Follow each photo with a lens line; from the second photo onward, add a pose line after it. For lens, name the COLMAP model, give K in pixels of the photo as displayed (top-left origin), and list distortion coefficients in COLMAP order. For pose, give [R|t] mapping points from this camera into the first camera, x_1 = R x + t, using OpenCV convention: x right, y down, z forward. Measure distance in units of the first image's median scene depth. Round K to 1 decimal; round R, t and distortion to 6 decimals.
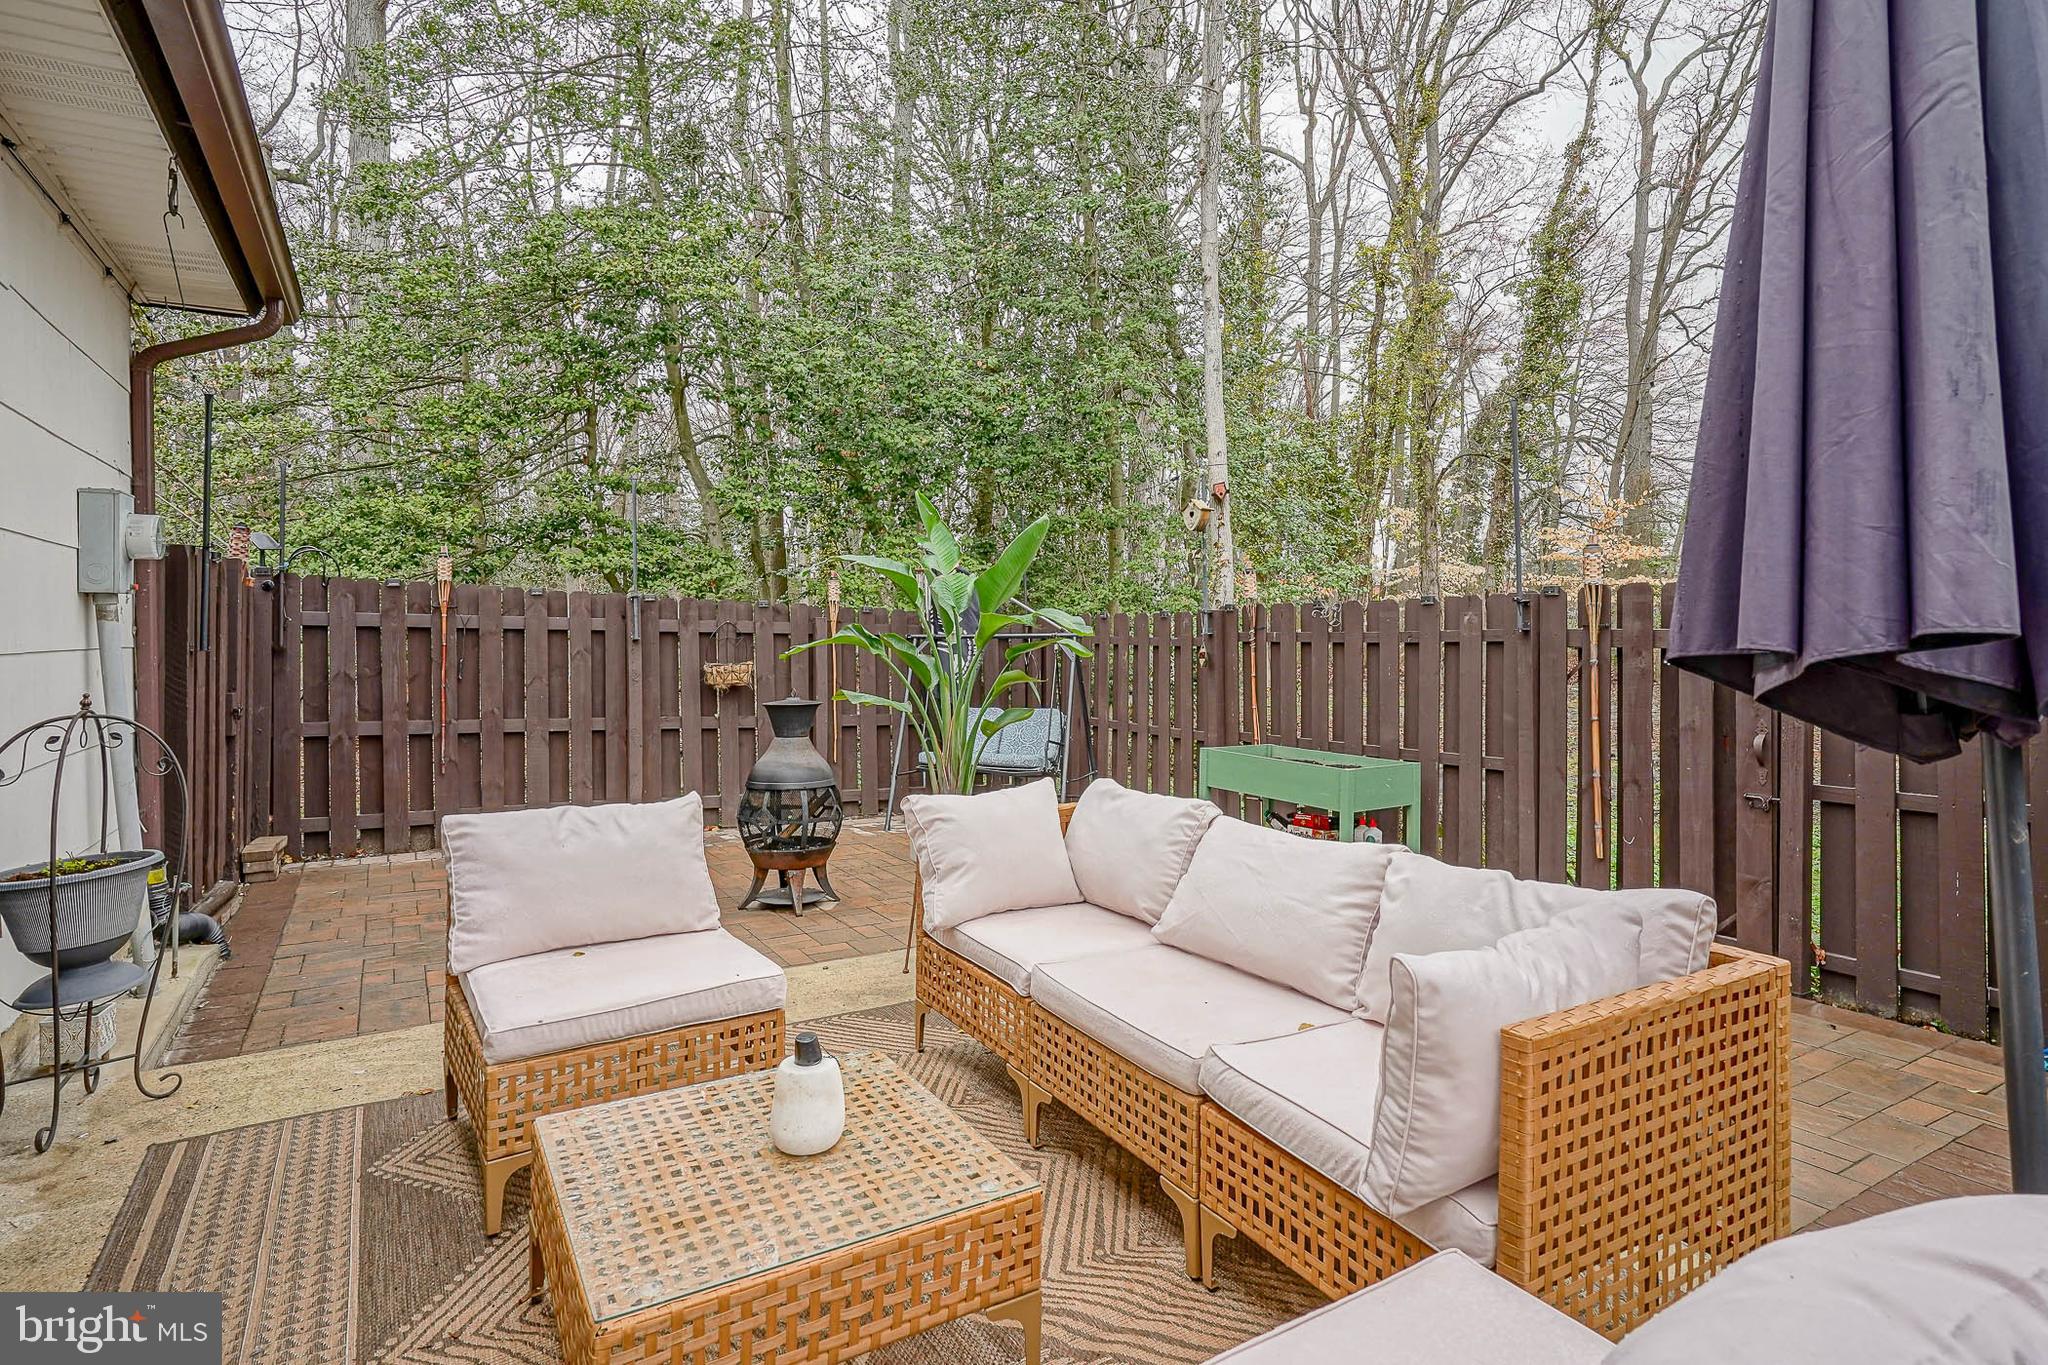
lens RADIAL K [[1021.2, 0, 1032.2], [0, 1021.2, 671.7], [0, 0, 1]] dist [-0.007463, 0.003931]
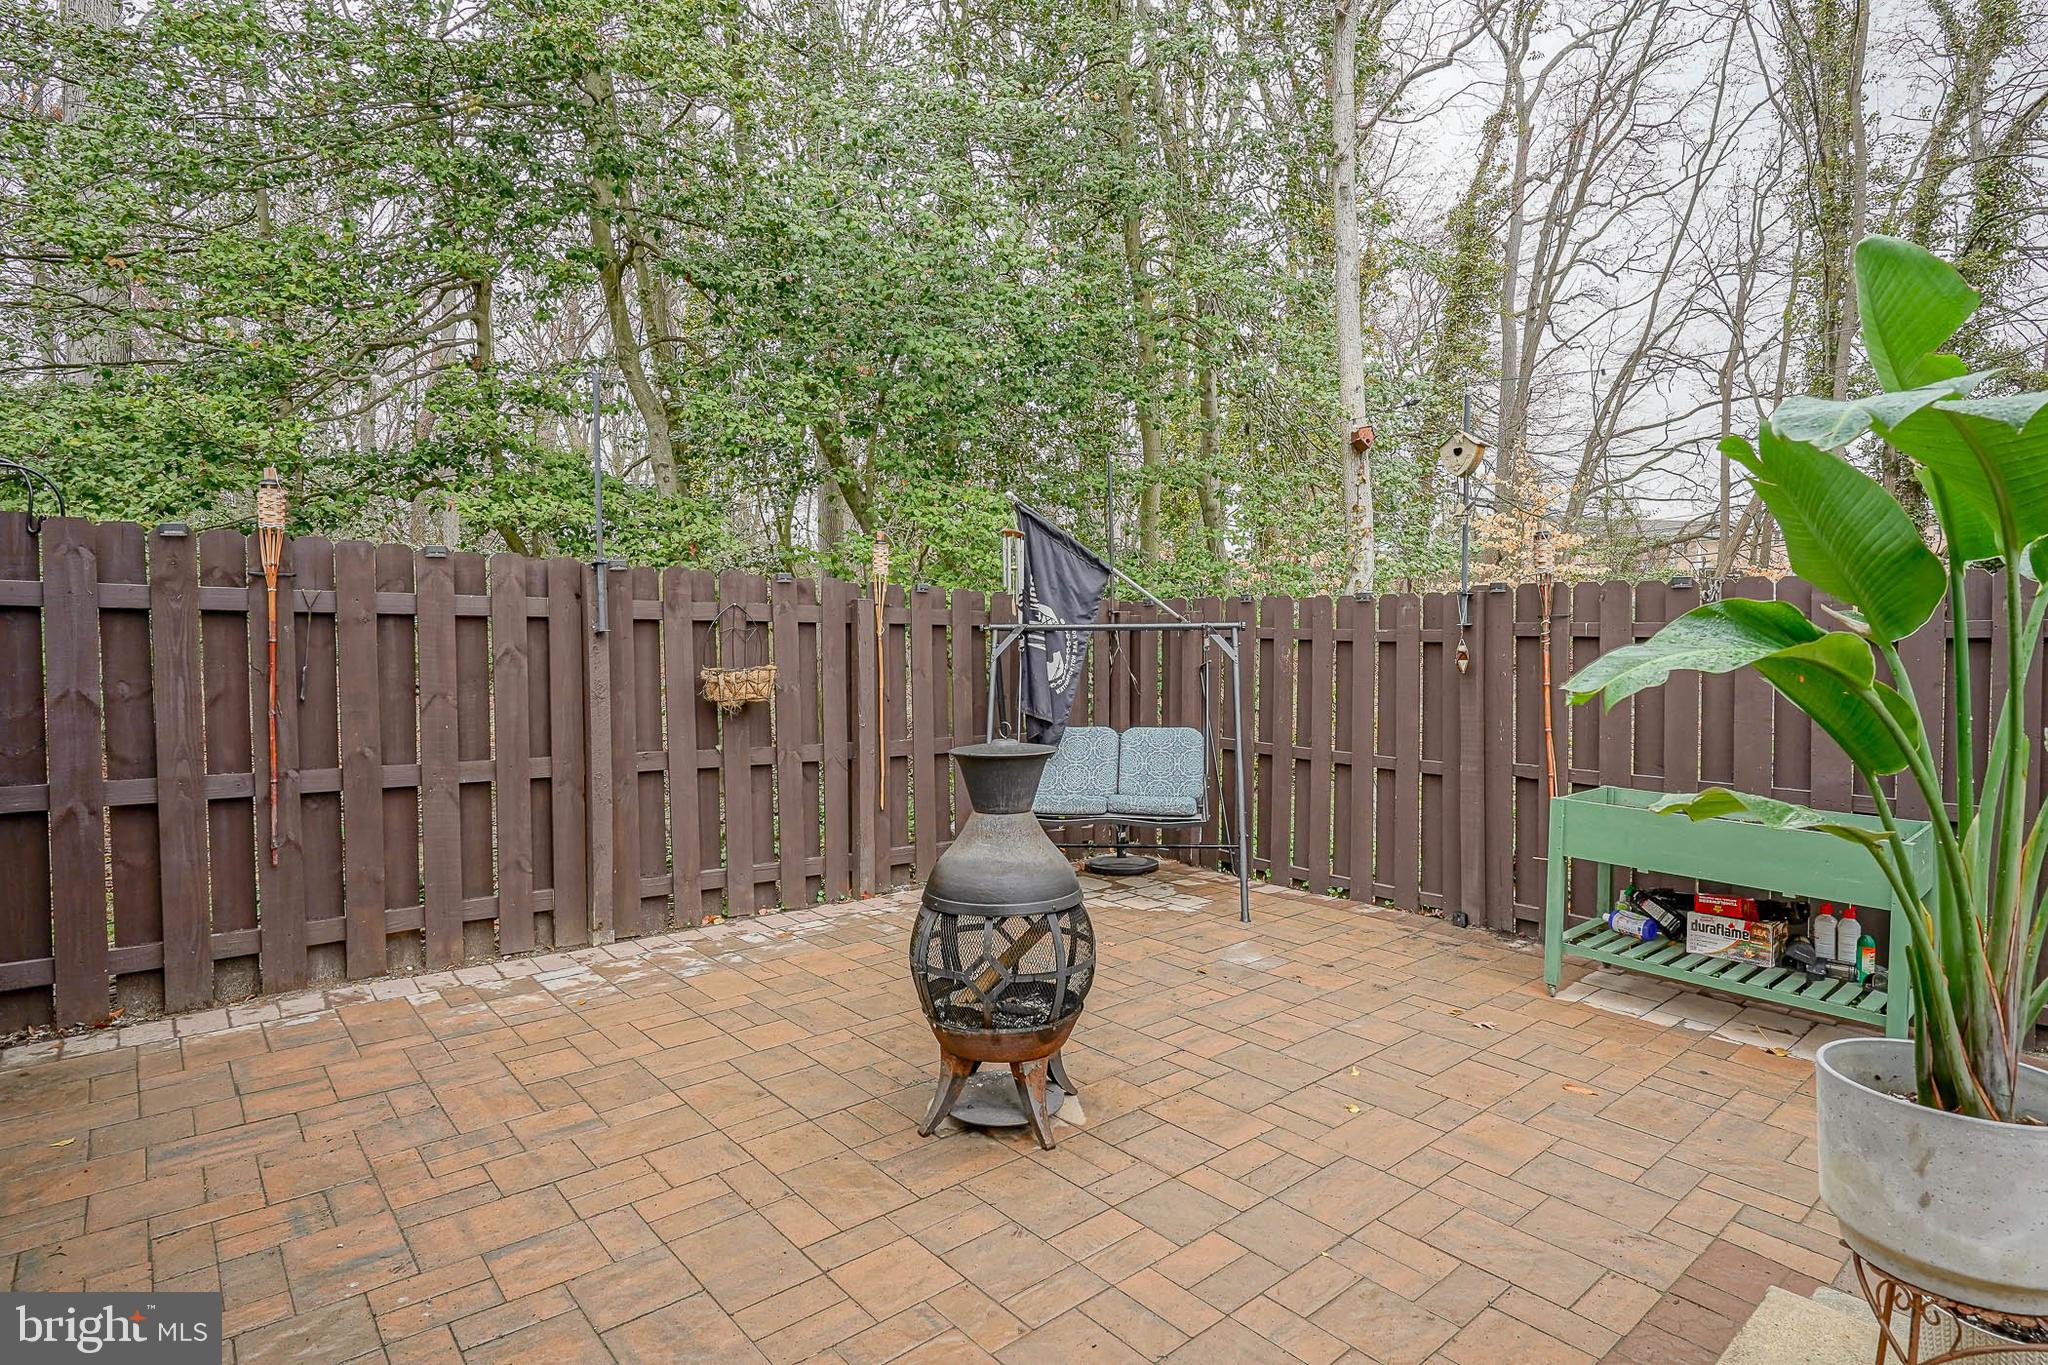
lens RADIAL K [[1021.2, 0, 1016.1], [0, 1021.2, 682.6], [0, 0, 1]] dist [-0.007463, 0.003931]
pose [[0.987707, -0.006480, 0.156182, -0.226619], [0.003040, 0.999748, 0.022258, -0.012849], [-0.156287, -0.021509, 0.987477, 0.329139]]
